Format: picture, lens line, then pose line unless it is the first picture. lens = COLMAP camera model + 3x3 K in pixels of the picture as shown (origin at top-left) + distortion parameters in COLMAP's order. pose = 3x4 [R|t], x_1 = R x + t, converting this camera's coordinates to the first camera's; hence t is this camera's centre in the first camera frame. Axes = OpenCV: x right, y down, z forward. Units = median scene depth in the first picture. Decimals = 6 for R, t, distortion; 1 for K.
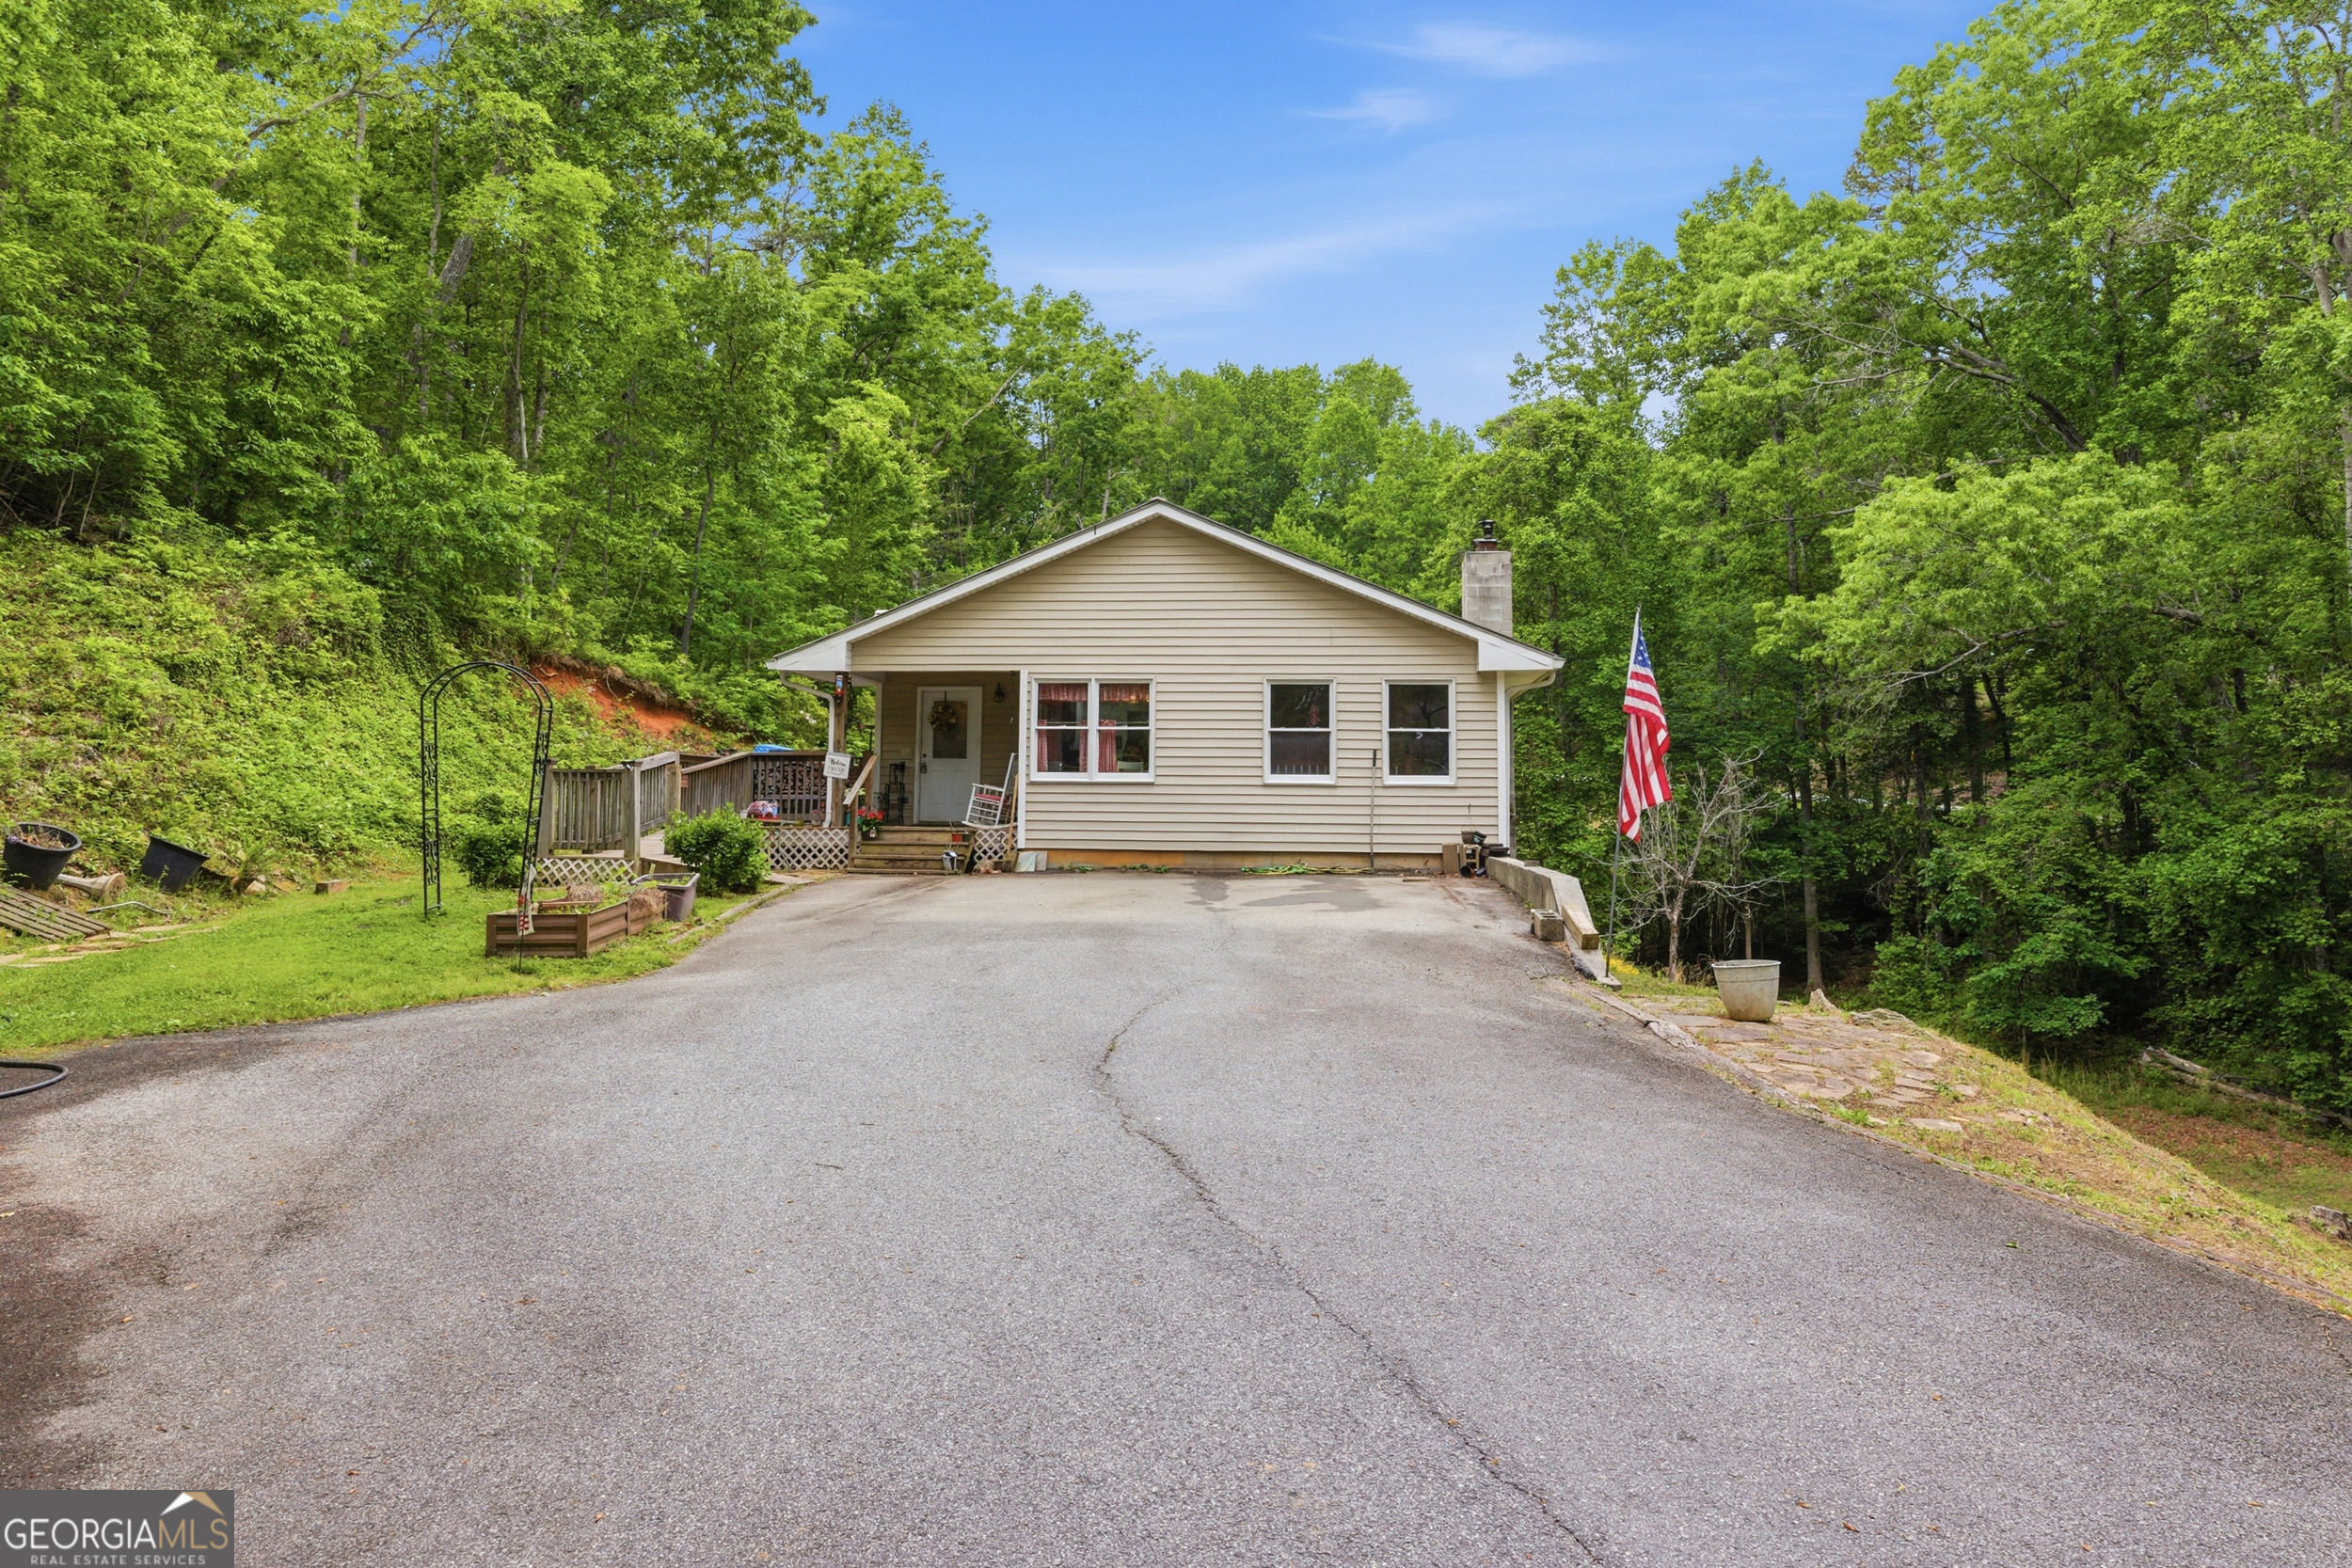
lens RADIAL K [[1683.9, 0, 1176.1], [0, 1683.9, 659.0], [0, 0, 1]] dist [0.012308, -0.003096]
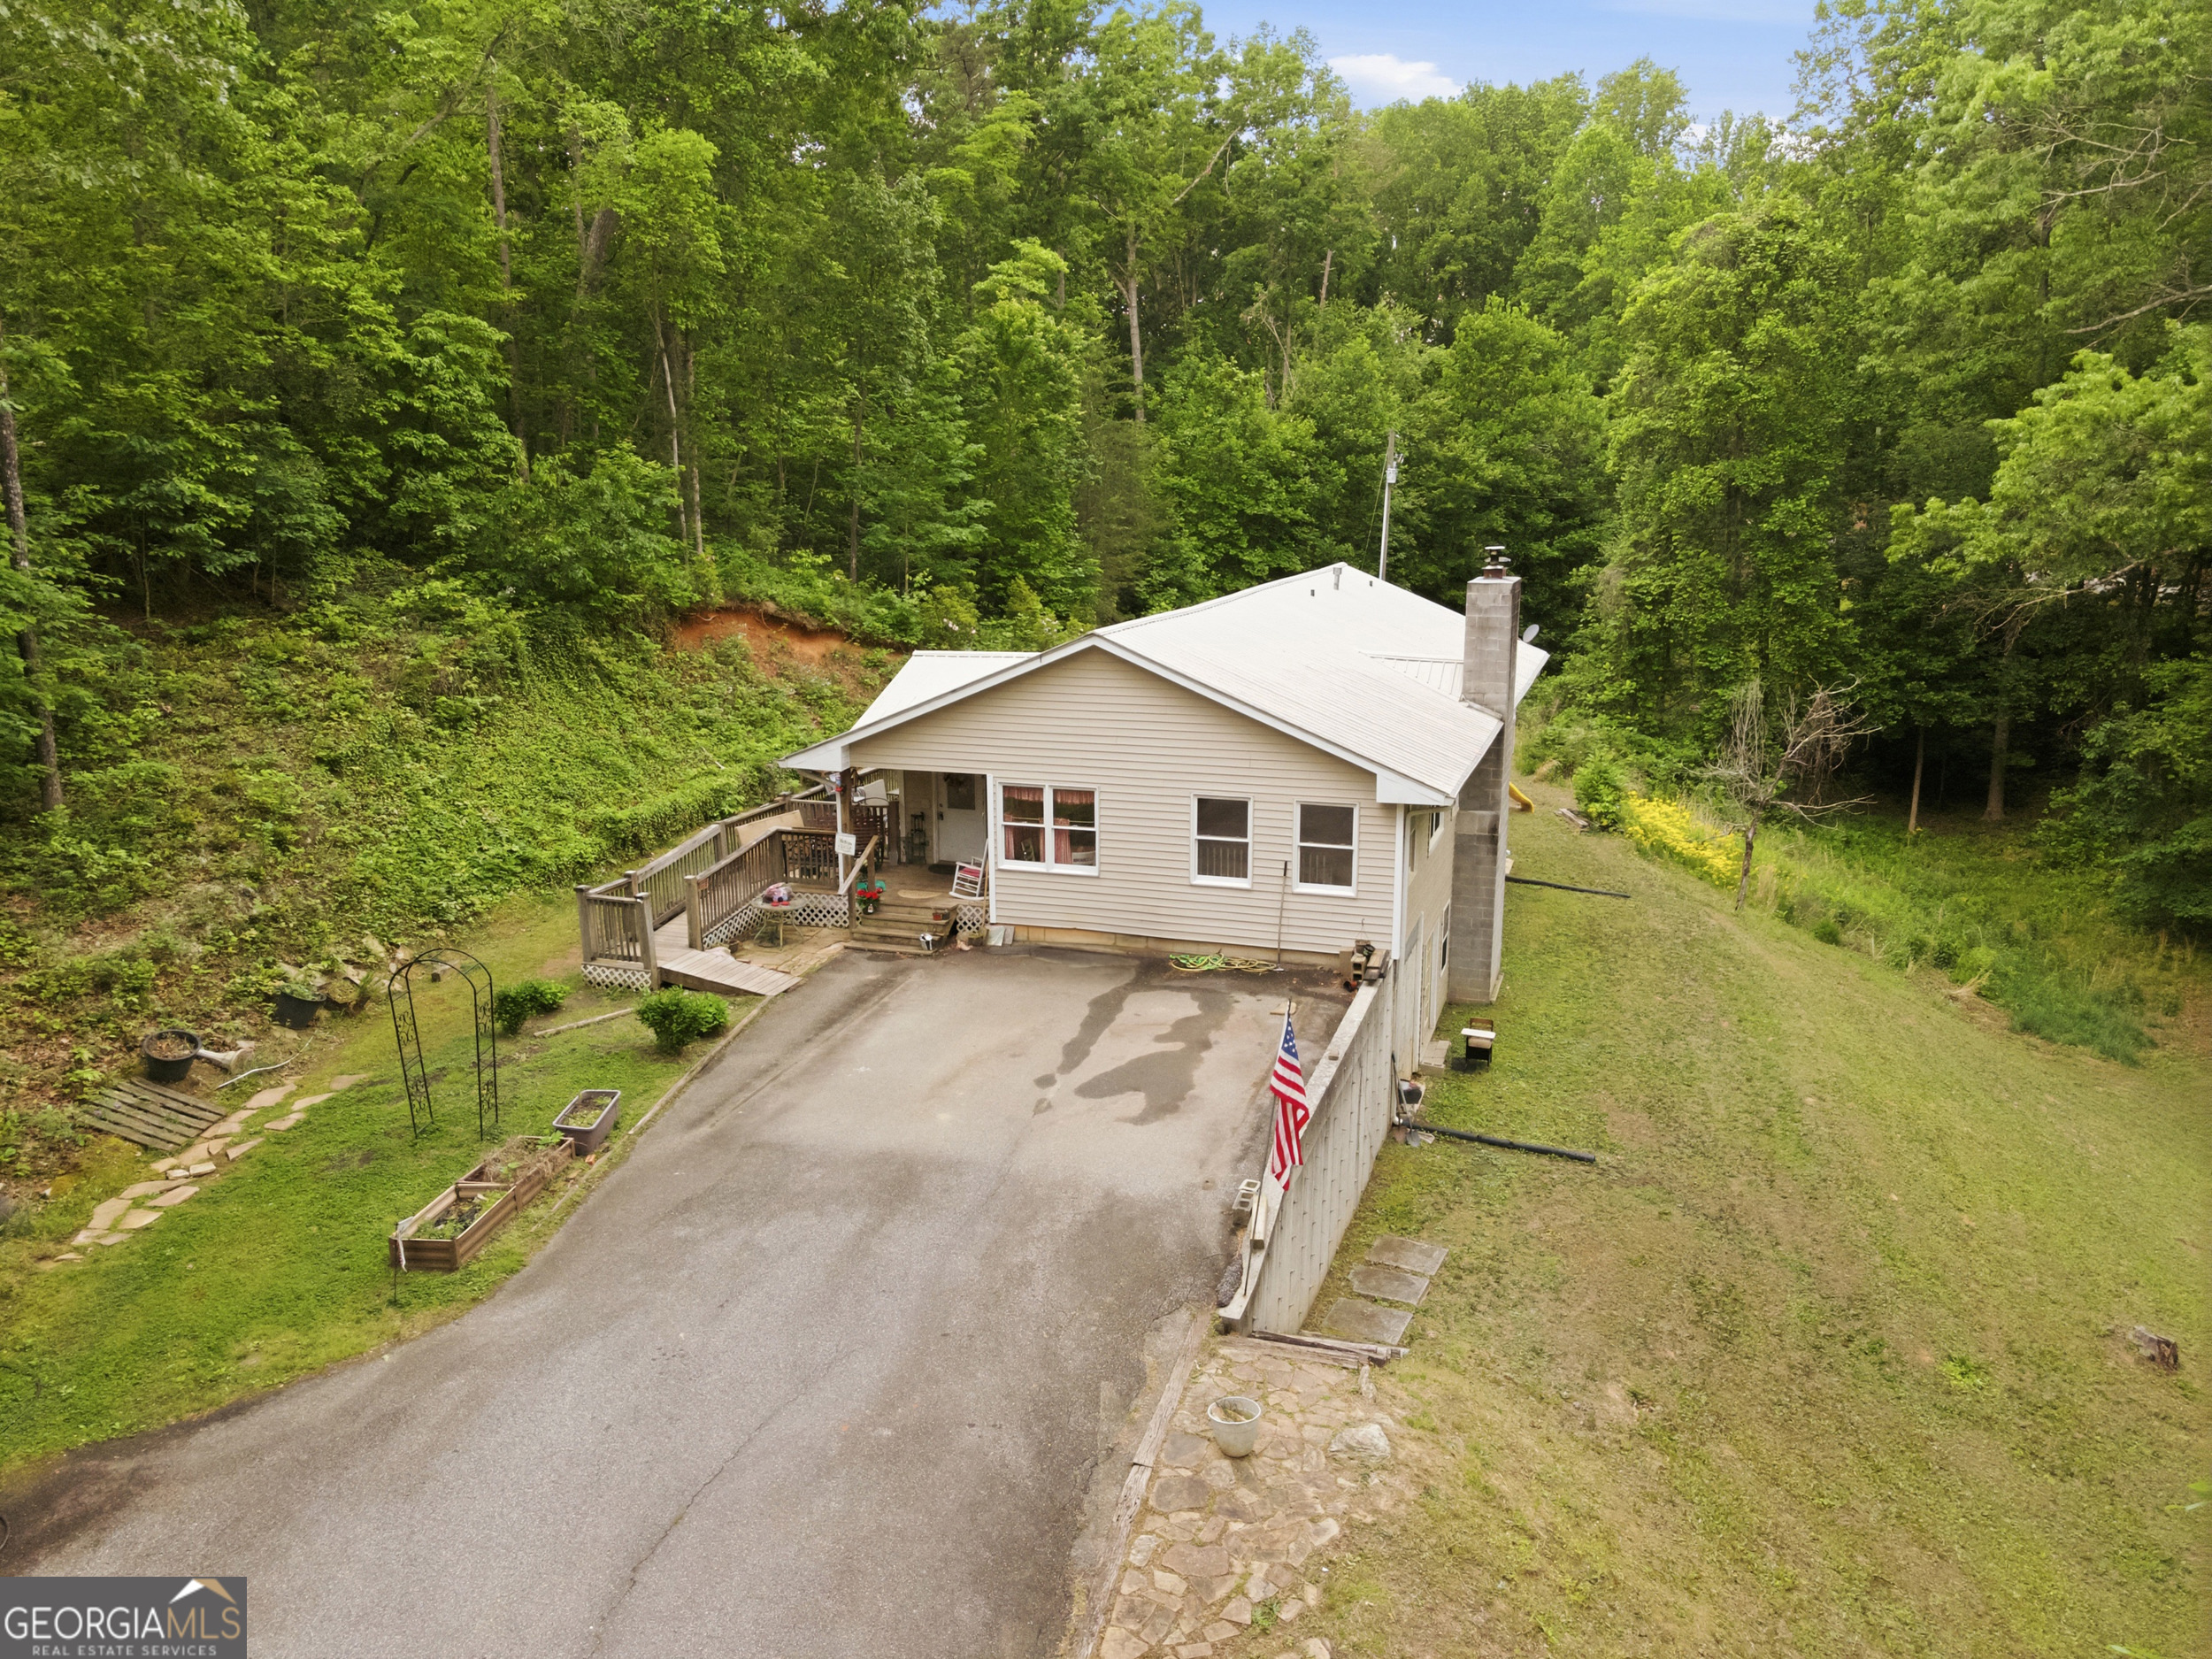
lens RADIAL K [[1601.1, 0, 1120.8], [0, 1601.1, 851.7], [0, 0, 1]] dist [0.036417, 0.006702]
pose [[0.977060, 0.037631, -0.209613, 0.129762], [0.028806, 0.951868, 0.305153, -0.155787], [0.211007, -0.304191, 0.928948, -0.005545]]
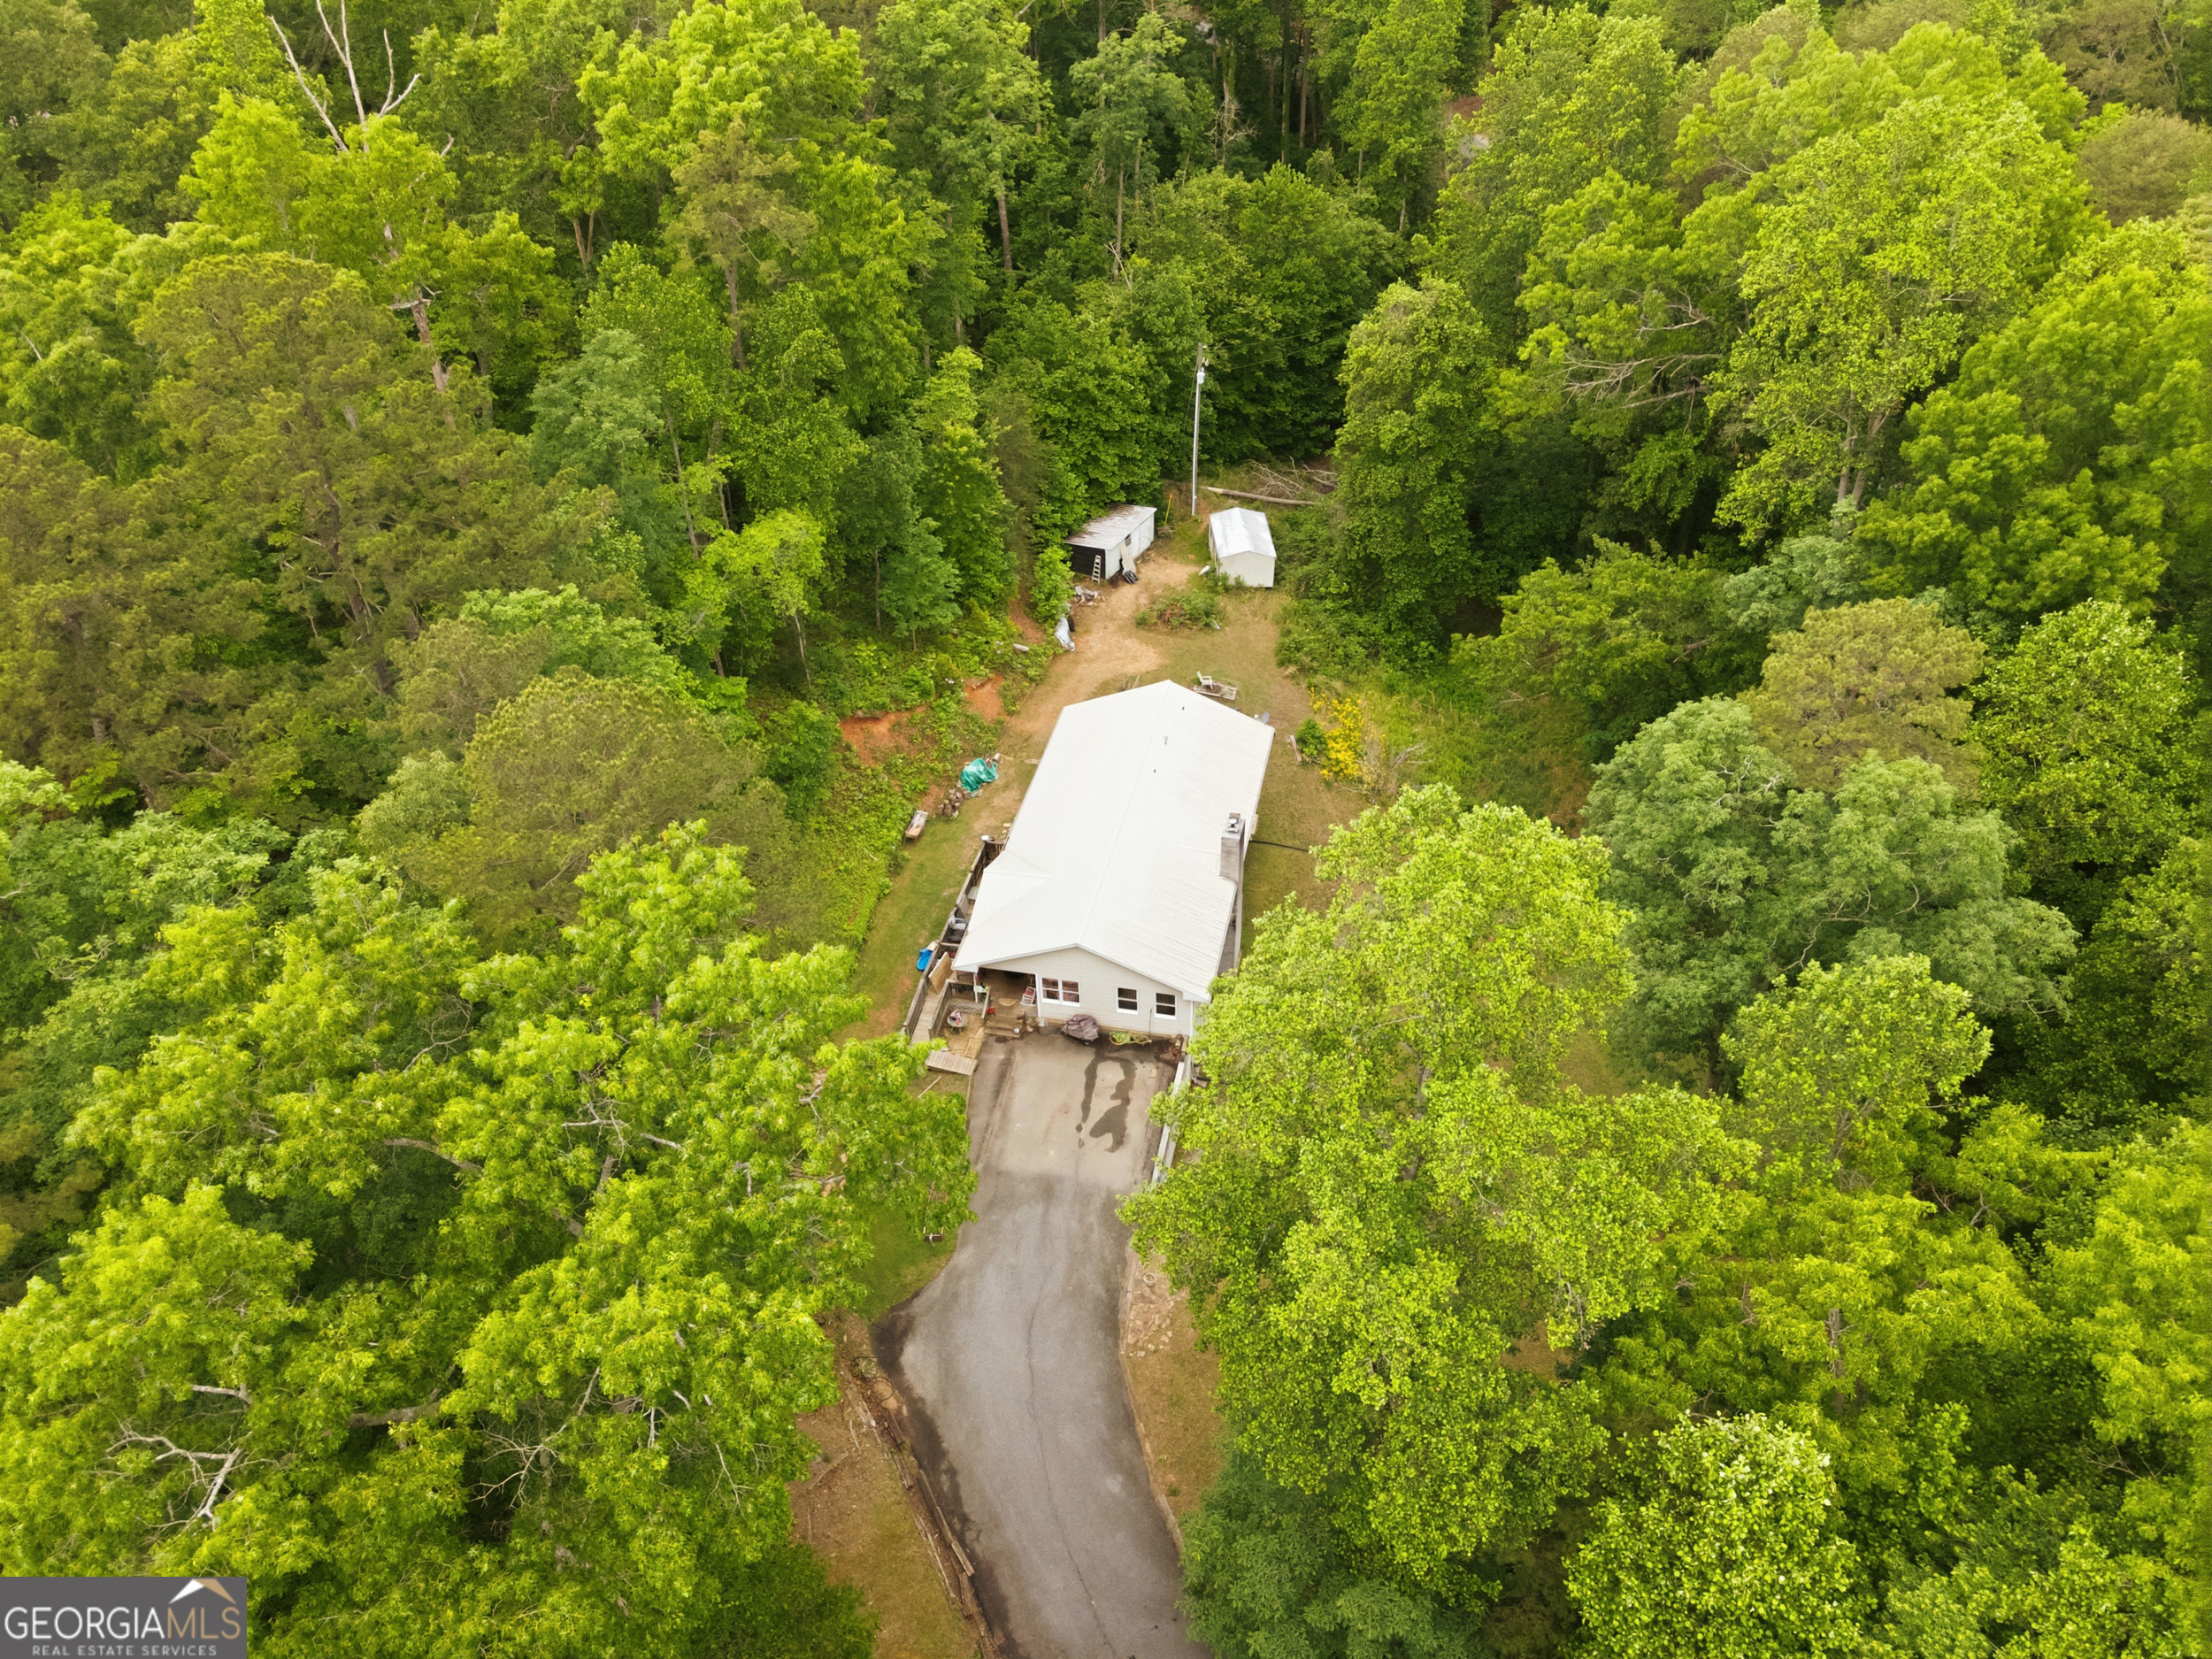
lens RADIAL K [[1601.1, 0, 1120.8], [0, 1601.1, 851.7], [0, 0, 1]] dist [0.036417, 0.006702]
pose [[0.994064, 0.039722, -0.101283, 0.192341], [0.041300, 0.723494, 0.689095, -1.198329], [0.100649, -0.689187, 0.717559, -0.497011]]
